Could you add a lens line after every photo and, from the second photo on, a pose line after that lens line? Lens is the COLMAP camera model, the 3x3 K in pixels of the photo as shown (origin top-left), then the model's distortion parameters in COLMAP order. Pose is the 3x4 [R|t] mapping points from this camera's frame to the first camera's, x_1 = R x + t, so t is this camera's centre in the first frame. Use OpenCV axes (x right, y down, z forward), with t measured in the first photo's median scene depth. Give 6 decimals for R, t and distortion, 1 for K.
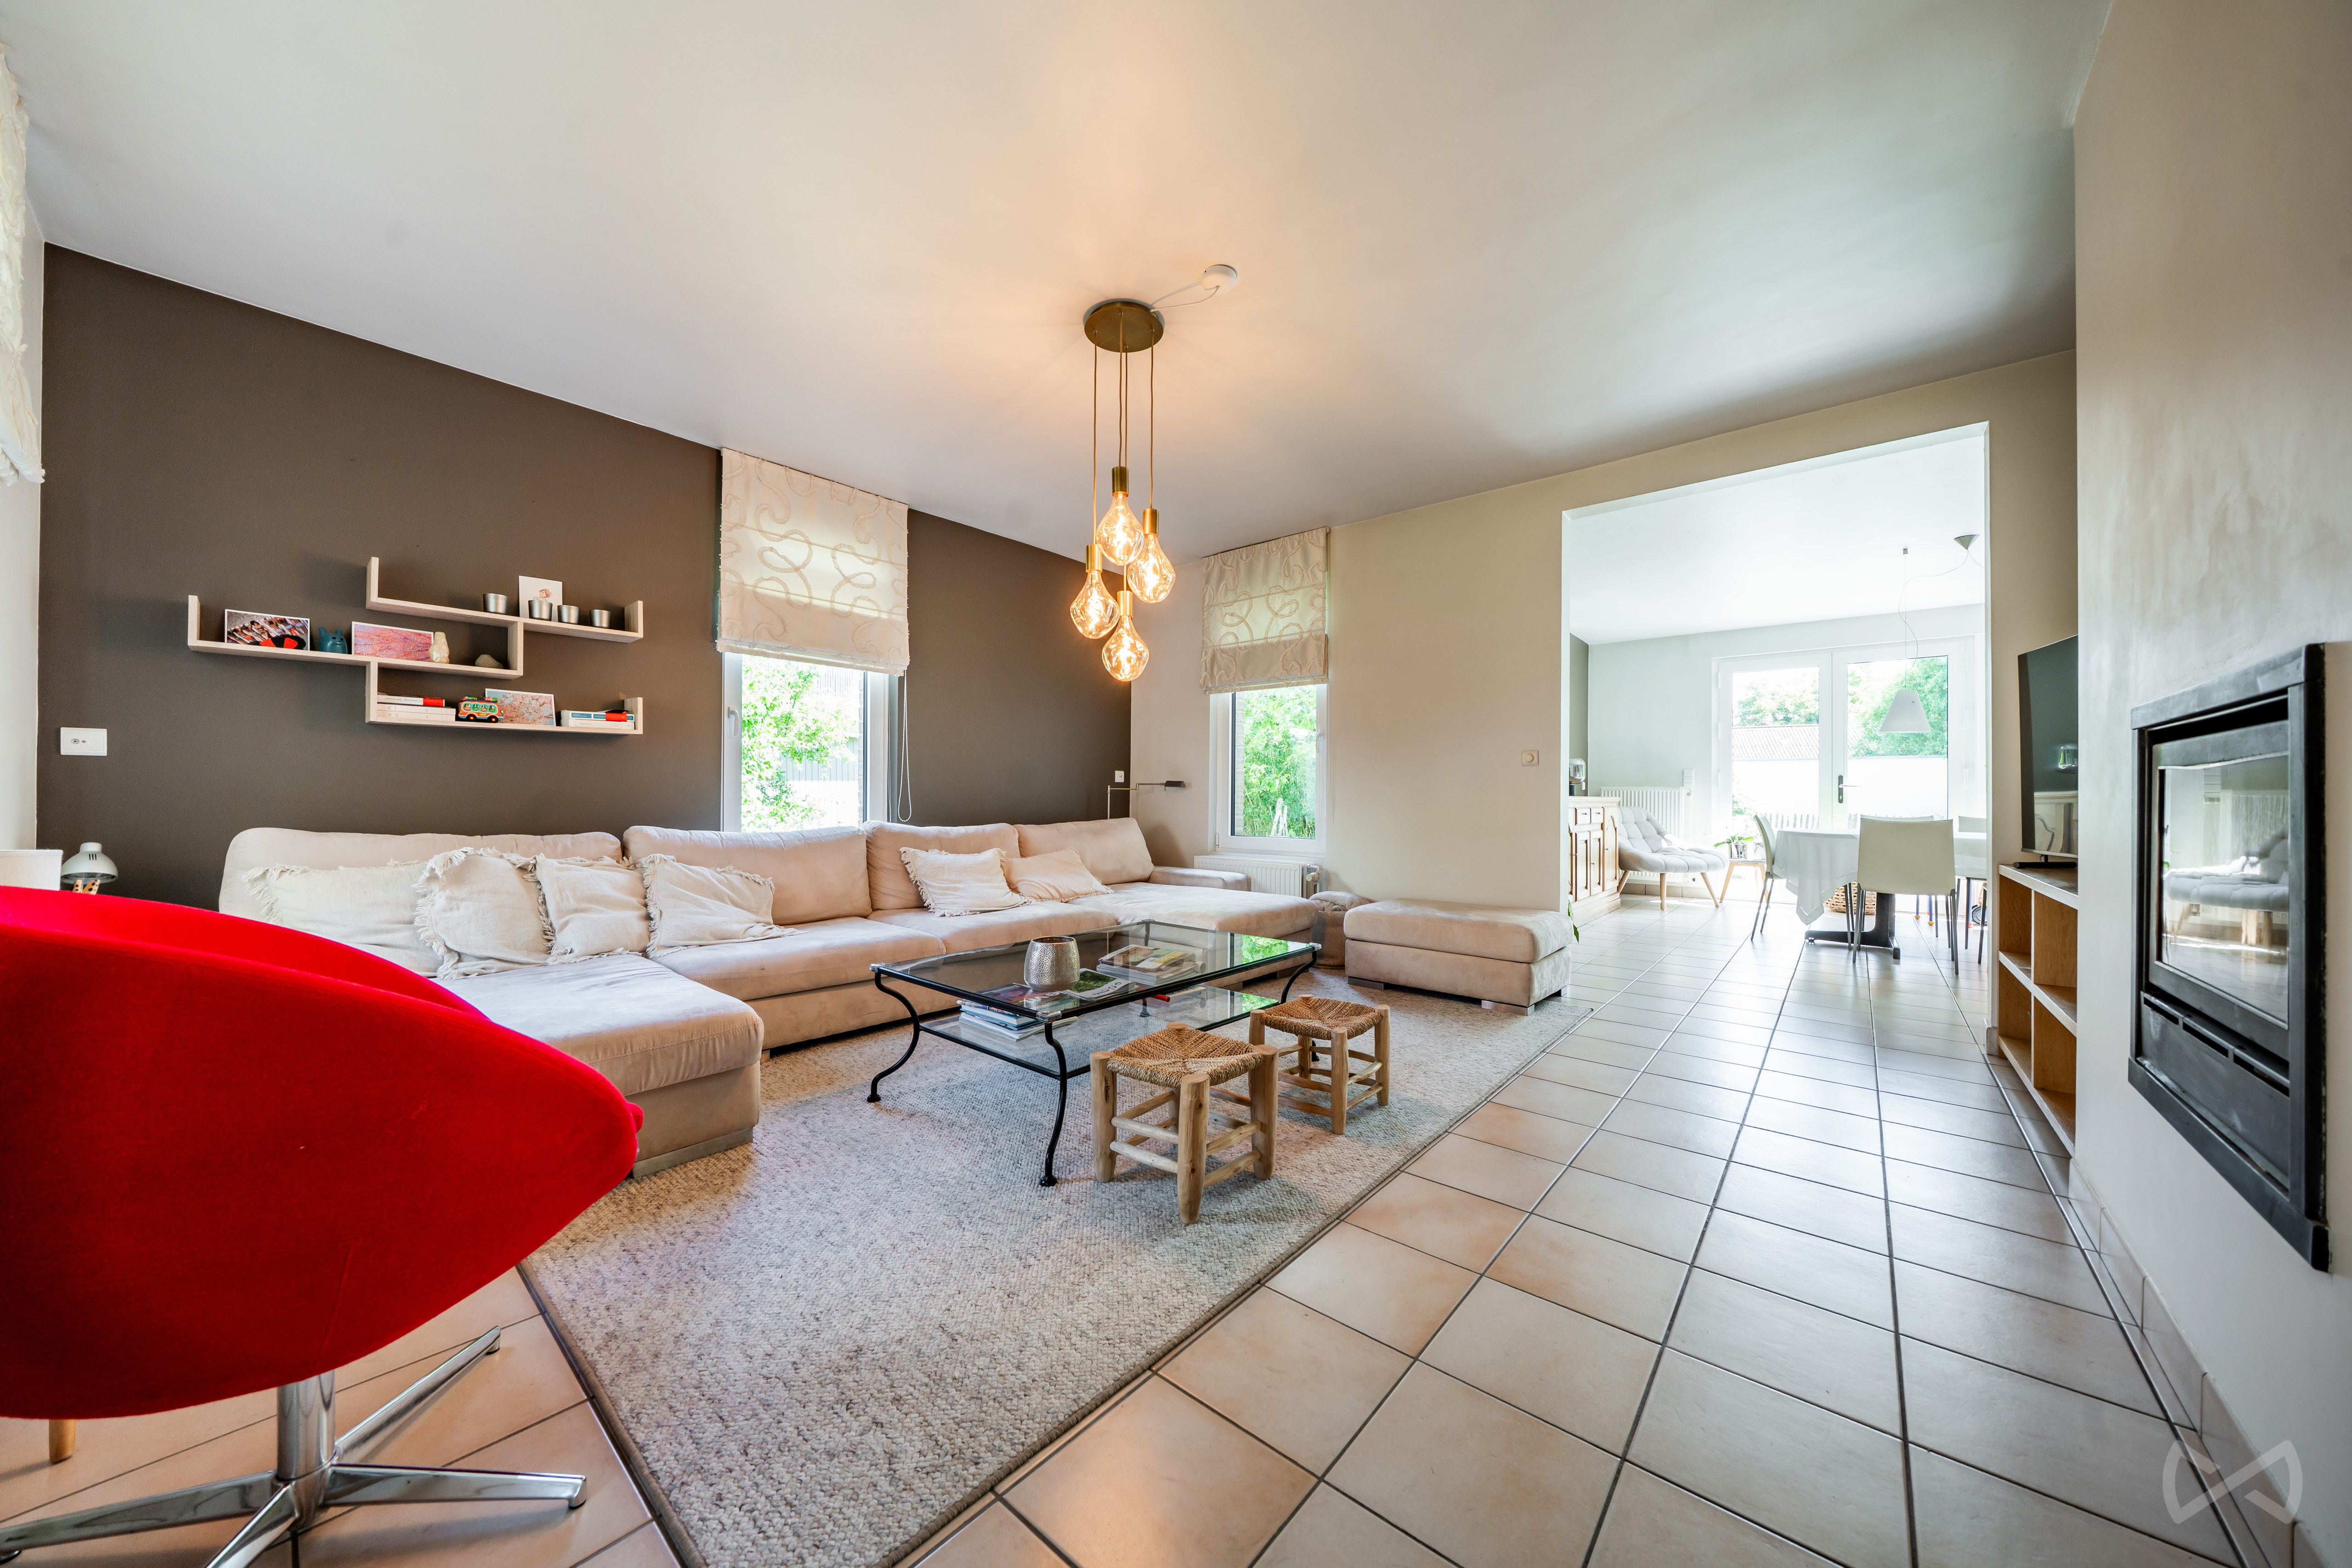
lens RADIAL K [[792.9, 0, 1178.4], [0, 792.9, 797.3], [0, 0, 1]] dist [-0.004950, -0.000194]
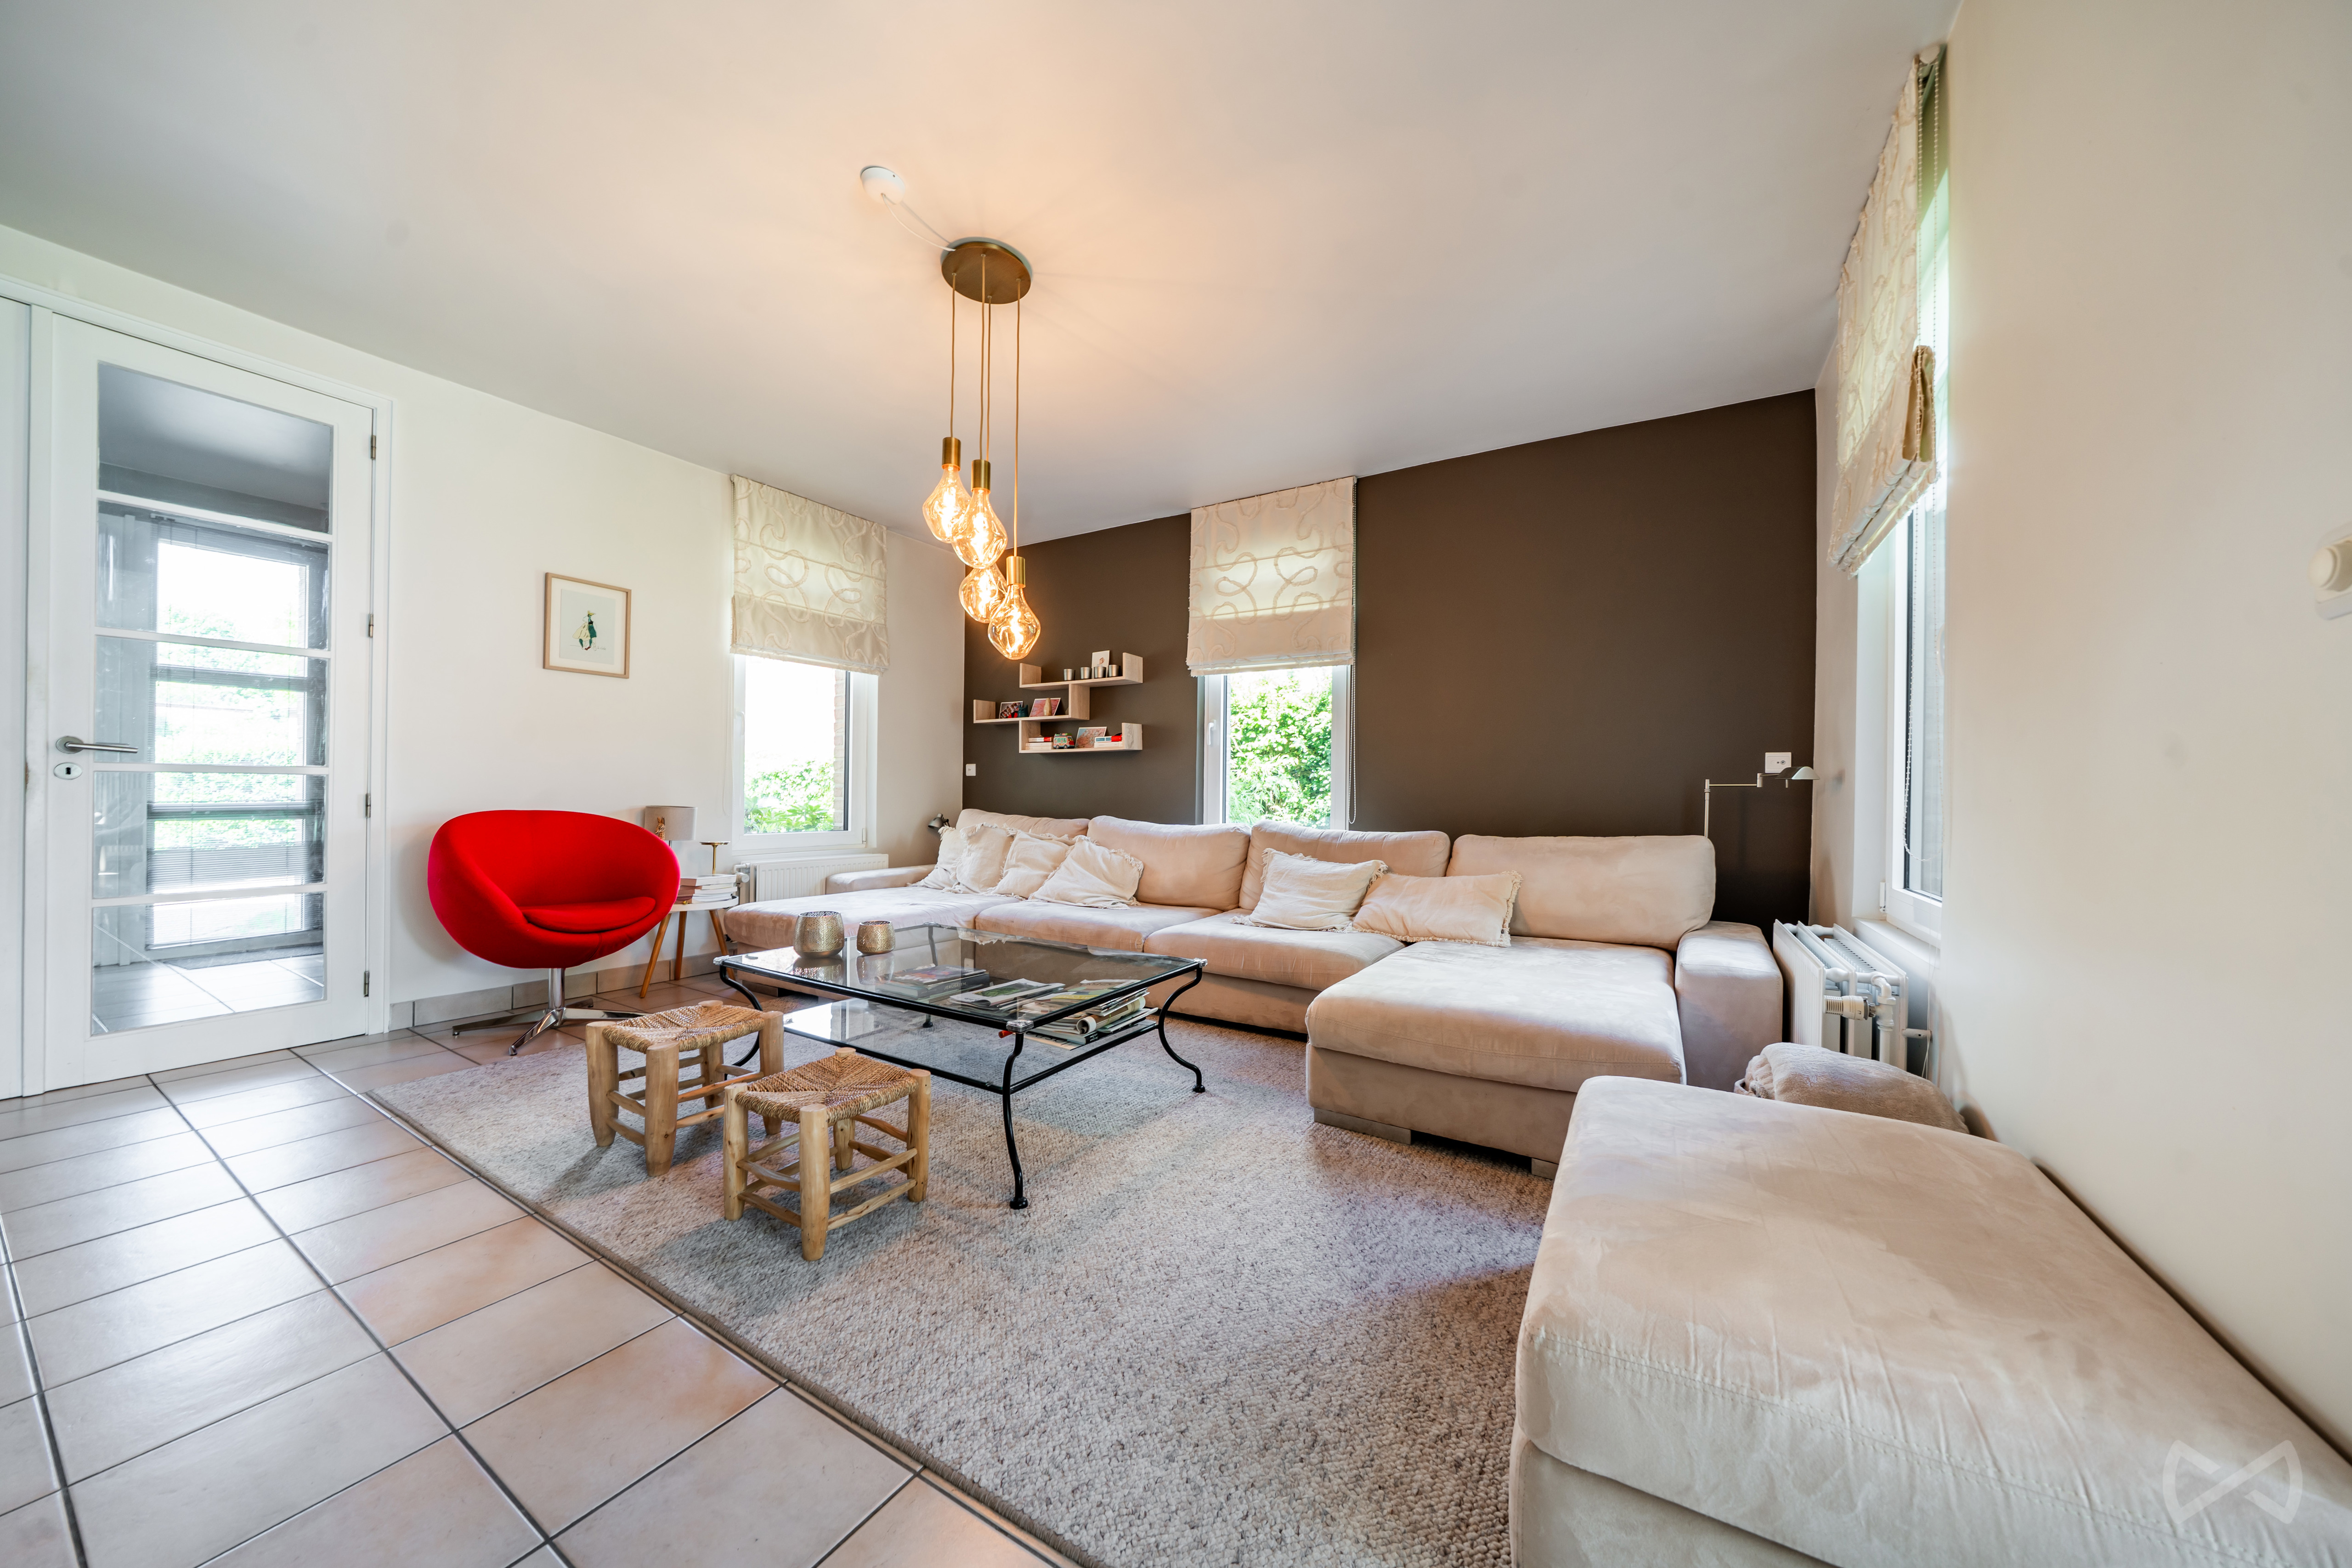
lens RADIAL K [[792.9, 0, 1177.9], [0, 792.9, 790.1], [0, 0, 1]] dist [-0.004950, -0.000194]
pose [[0.160113, -0.005660, -0.987082, 0.635065], [-0.006970, 0.999952, -0.006865, 0.000747], [0.987074, 0.007979, 0.160066, 0.789880]]
